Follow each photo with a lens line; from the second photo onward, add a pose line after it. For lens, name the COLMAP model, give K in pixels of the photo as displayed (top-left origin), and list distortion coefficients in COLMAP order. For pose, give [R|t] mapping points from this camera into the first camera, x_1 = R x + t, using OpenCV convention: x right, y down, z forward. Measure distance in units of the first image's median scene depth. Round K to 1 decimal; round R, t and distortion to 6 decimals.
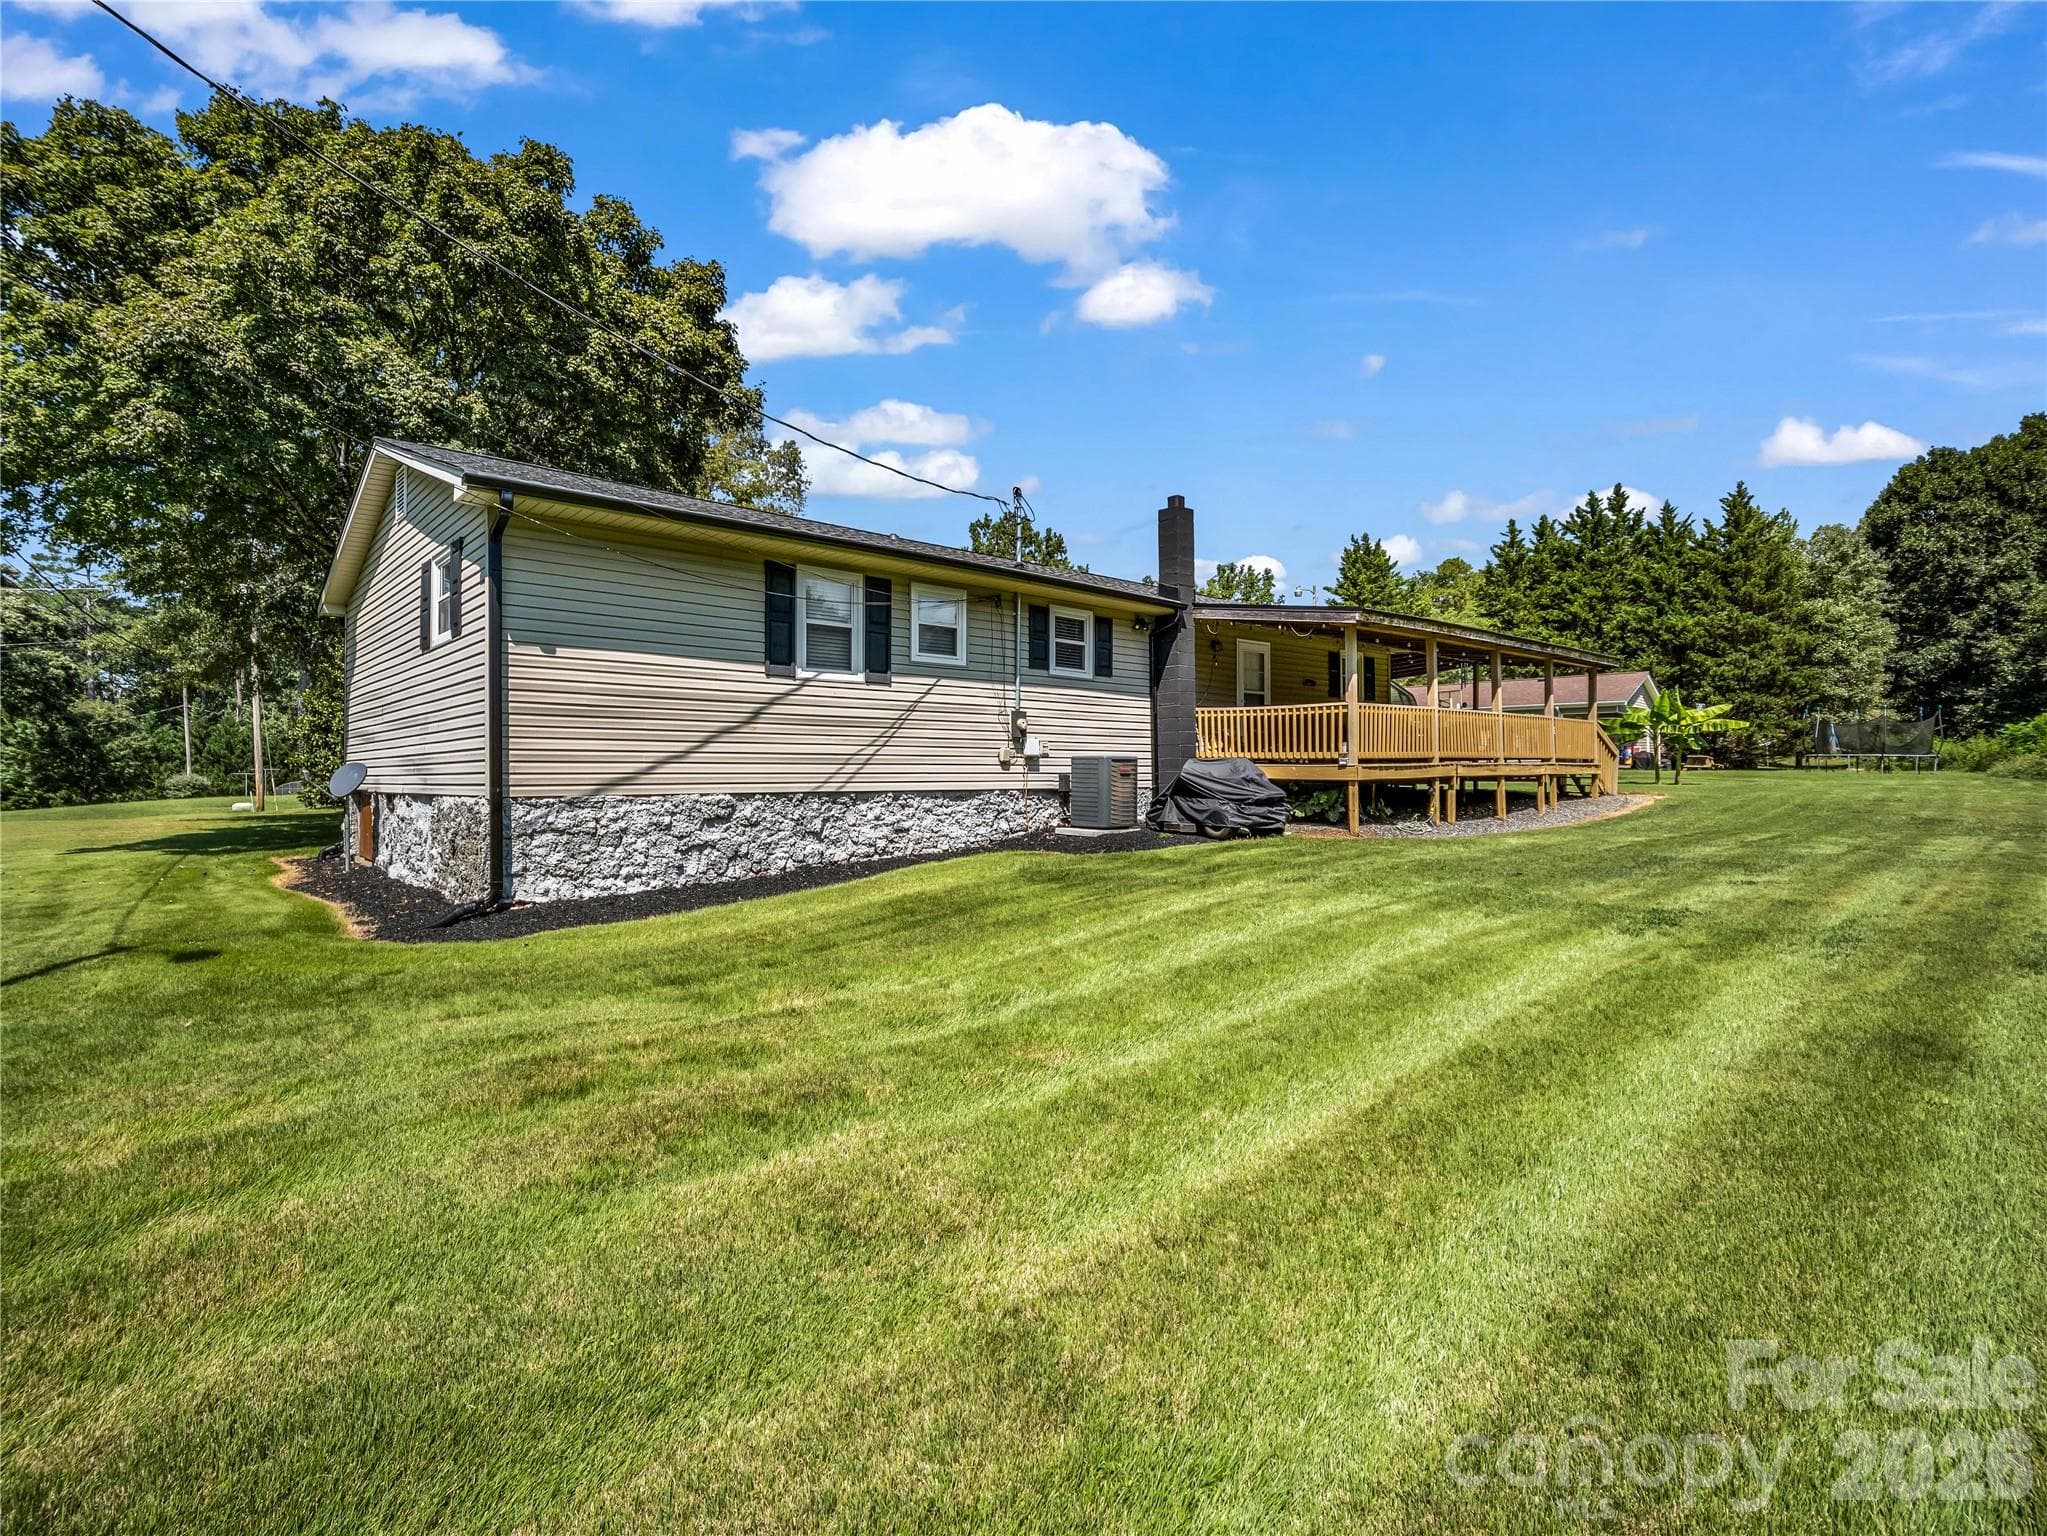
lens RADIAL K [[1004.2, 0, 1023.5], [0, 1004.2, 768.0], [0, 0, 1]] dist [-0.010750, -0.000598]
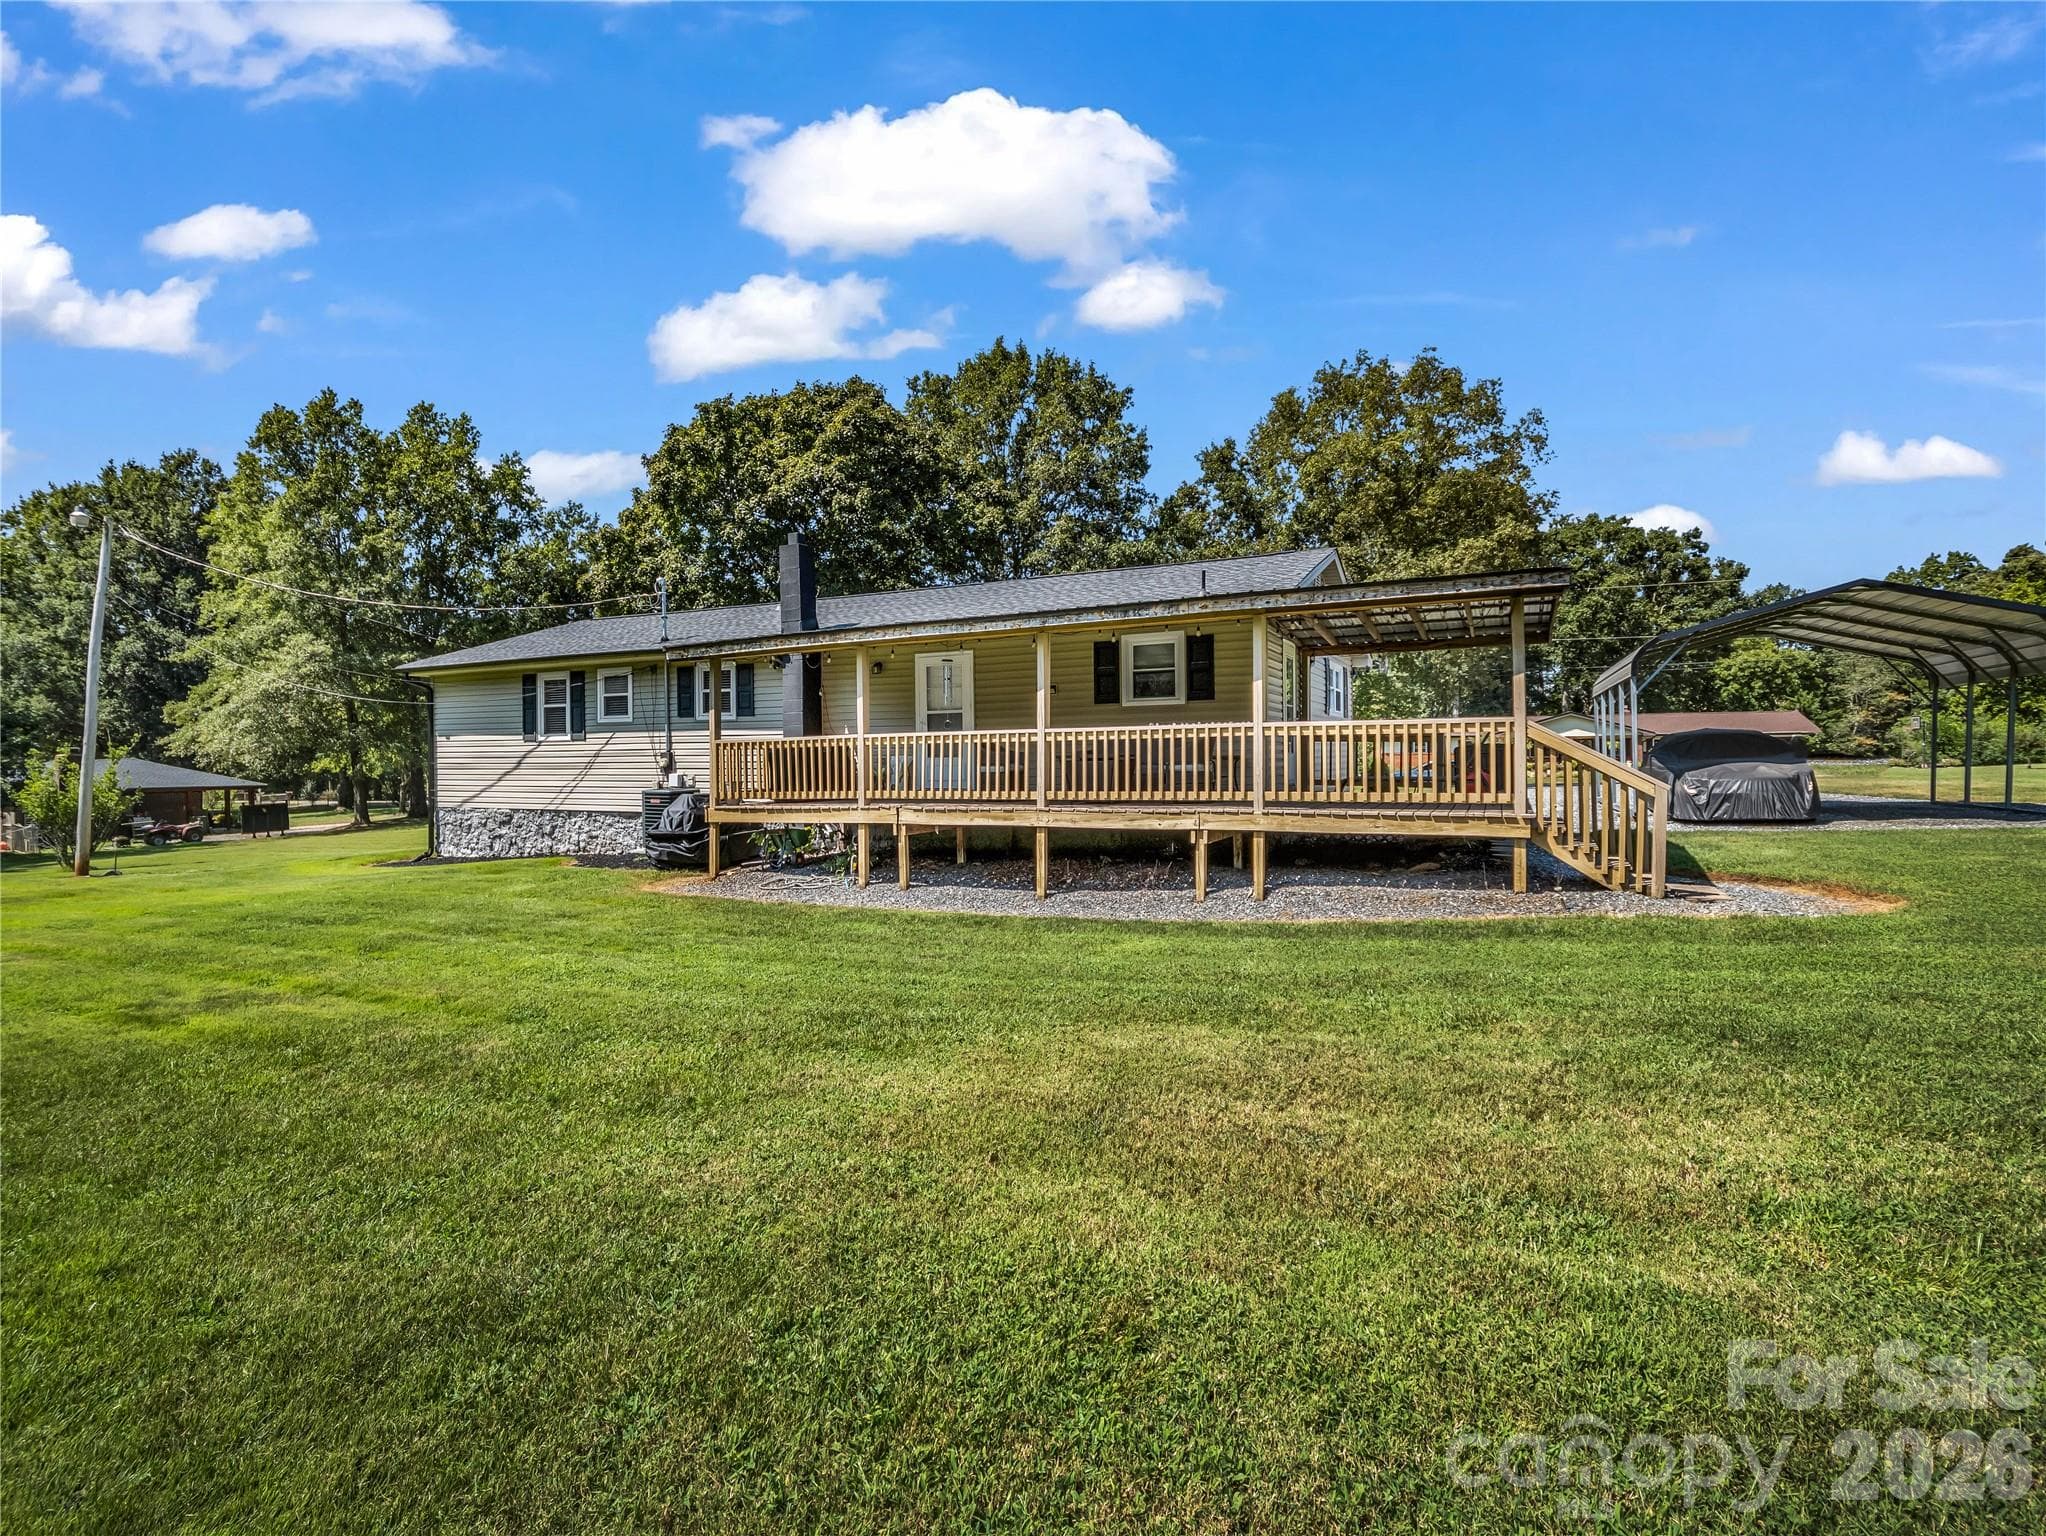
lens RADIAL K [[1003.7, 0, 1023.0], [0, 1003.7, 768.0], [0, 0, 1]] dist [-0.010750, -0.000598]
pose [[0.362950, 0.011537, -0.931737, 1.525305], [0.011897, 0.999784, 0.017014, -0.059426], [0.931733, -0.017260, 0.362734, 1.076664]]
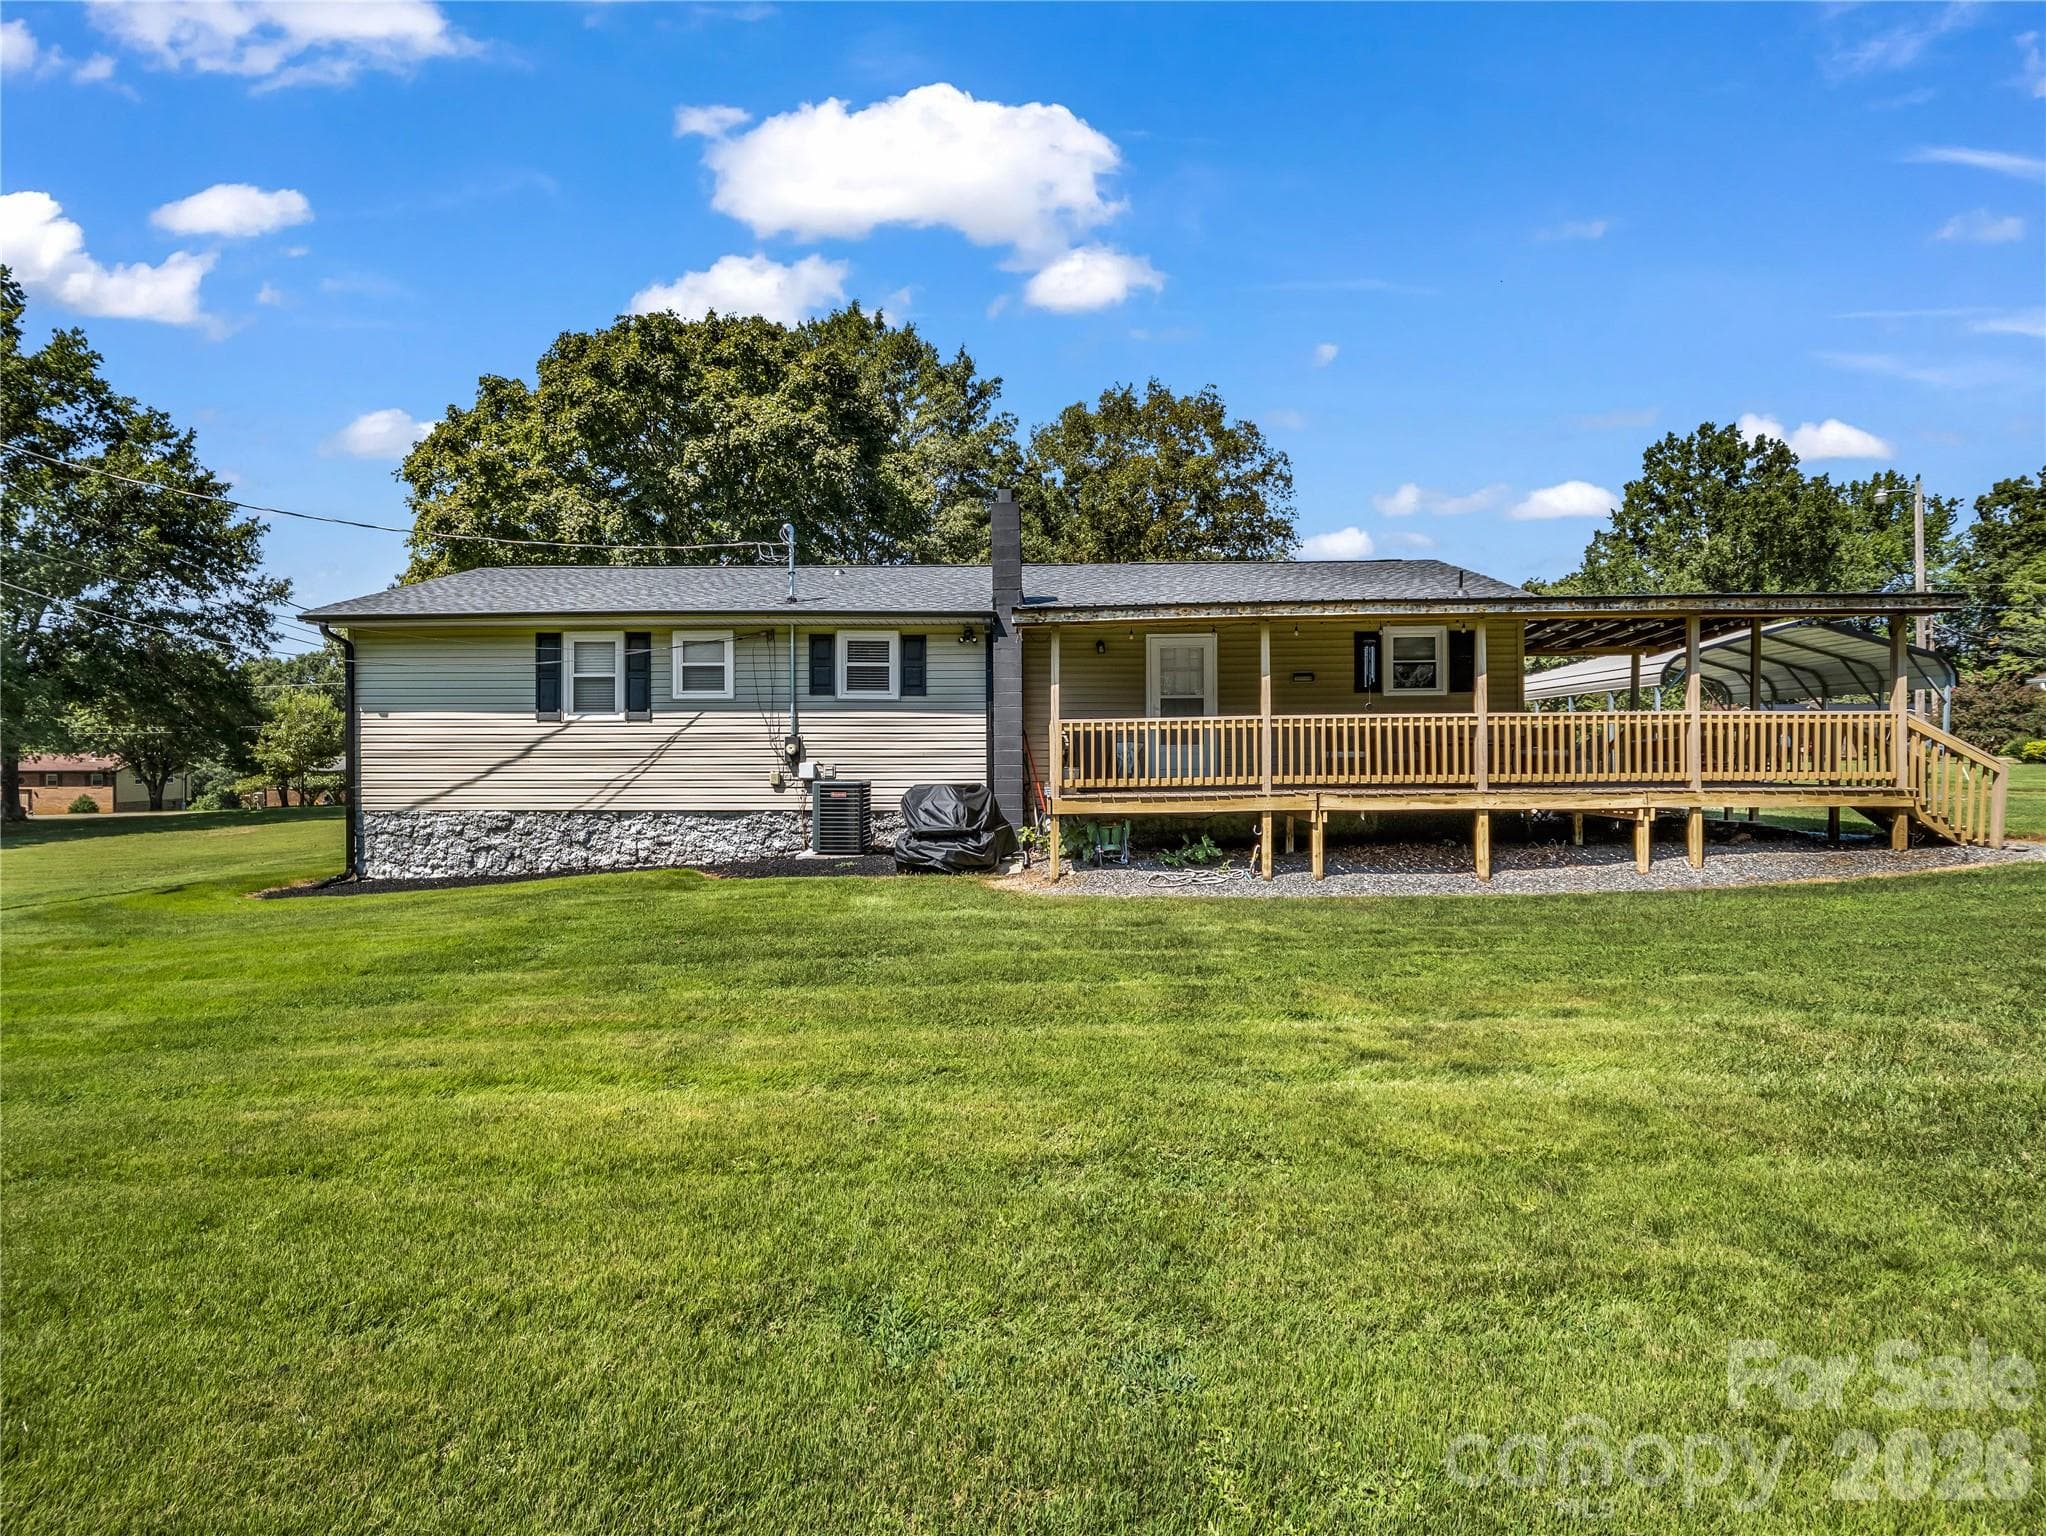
lens RADIAL K [[1003.7, 0, 1023.0], [0, 1003.7, 768.0], [0, 0, 1]] dist [-0.010750, -0.000598]
pose [[0.719536, 0.010239, -0.694380, 1.016362], [0.004812, 0.999794, 0.019729, -0.048756], [0.694438, -0.017537, 0.719338, 0.457299]]
